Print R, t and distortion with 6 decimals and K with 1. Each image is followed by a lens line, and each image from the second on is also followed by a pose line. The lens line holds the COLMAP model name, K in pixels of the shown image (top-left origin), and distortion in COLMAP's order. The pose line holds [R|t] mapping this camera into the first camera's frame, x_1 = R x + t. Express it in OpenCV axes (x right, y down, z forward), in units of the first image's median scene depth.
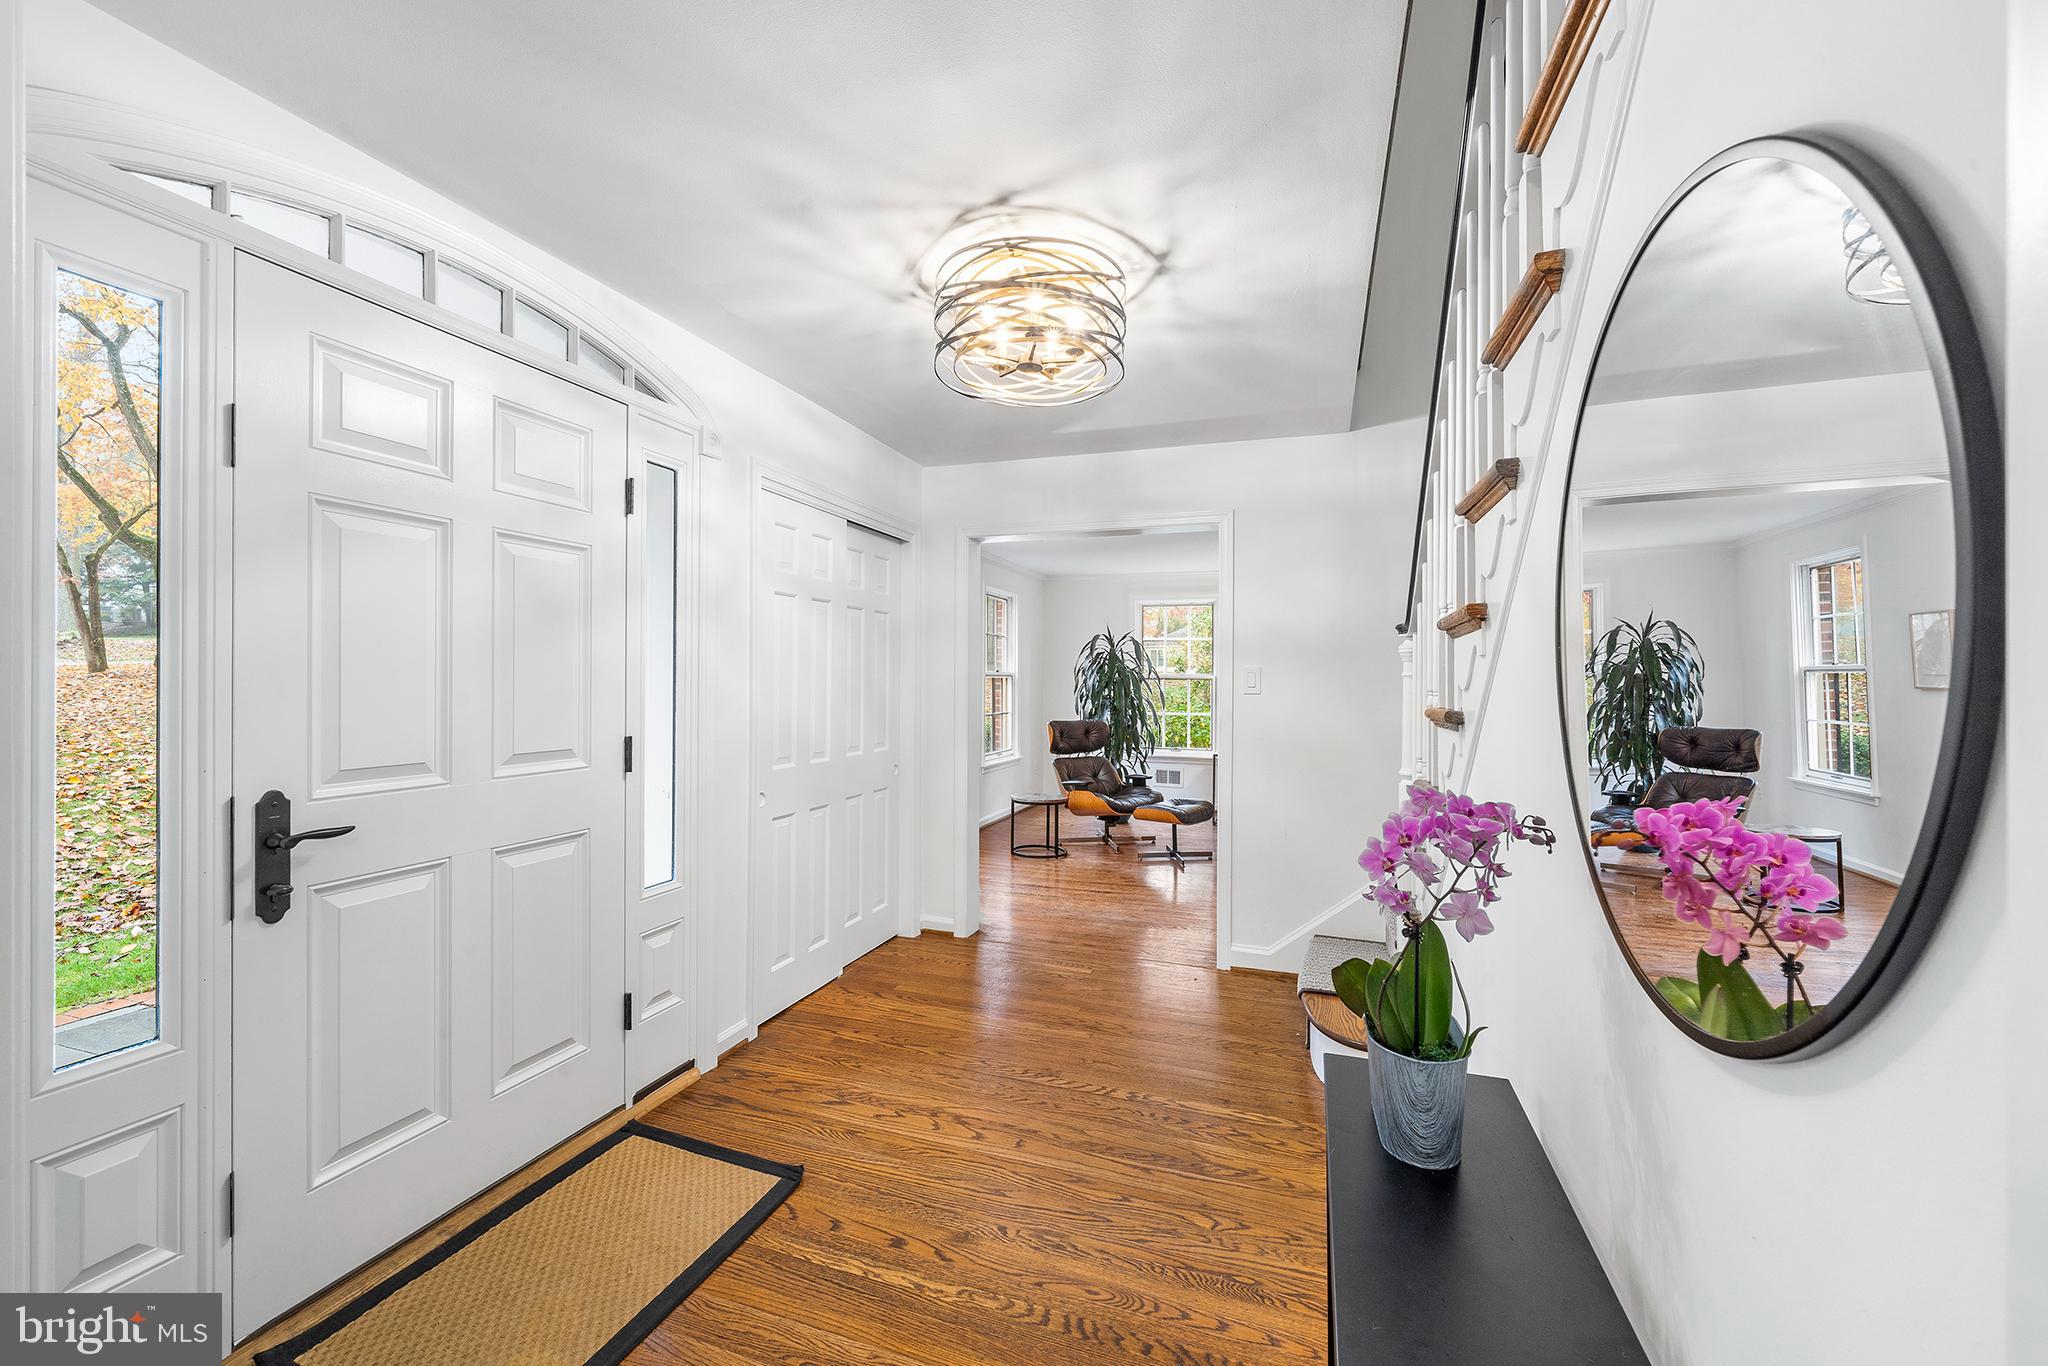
lens RADIAL K [[808.3, 0, 1020.8], [0, 808.3, 671.5], [0, 0, 1]] dist [0.000583, 0.000081]
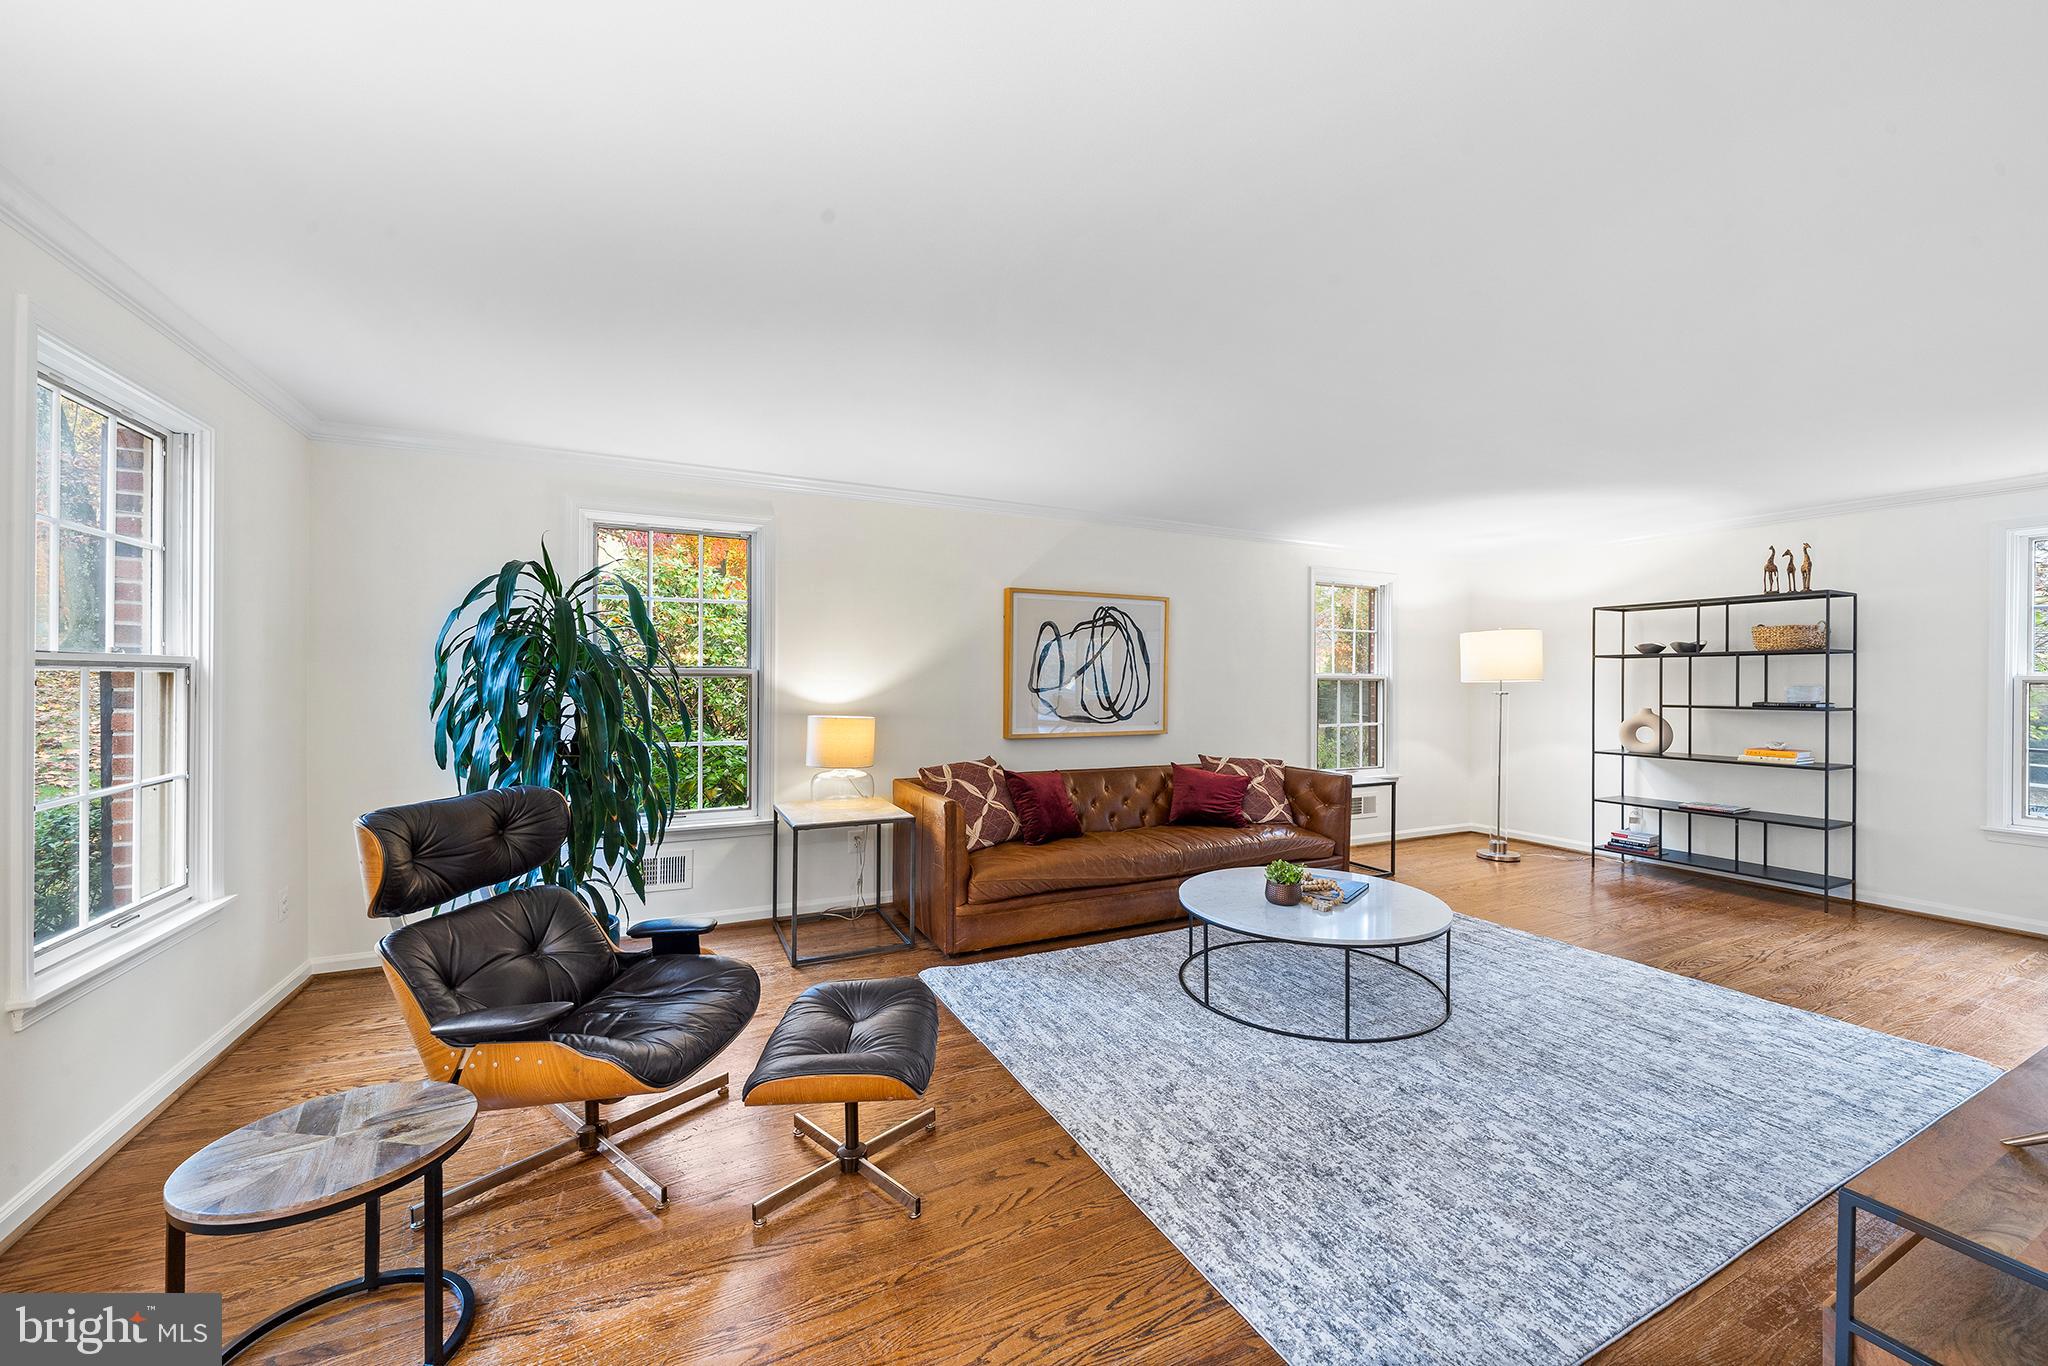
lens RADIAL K [[769.7, 0, 1040.4], [0, 769.7, 675.4], [0, 0, 1]] dist [-0.002022, 0.000147]
pose [[0.685230, 0.005227, 0.728308, -0.001117], [-0.004022, 0.999986, -0.003393, 0.009492], [-0.728316, -0.000604, 0.685241, 0.570364]]
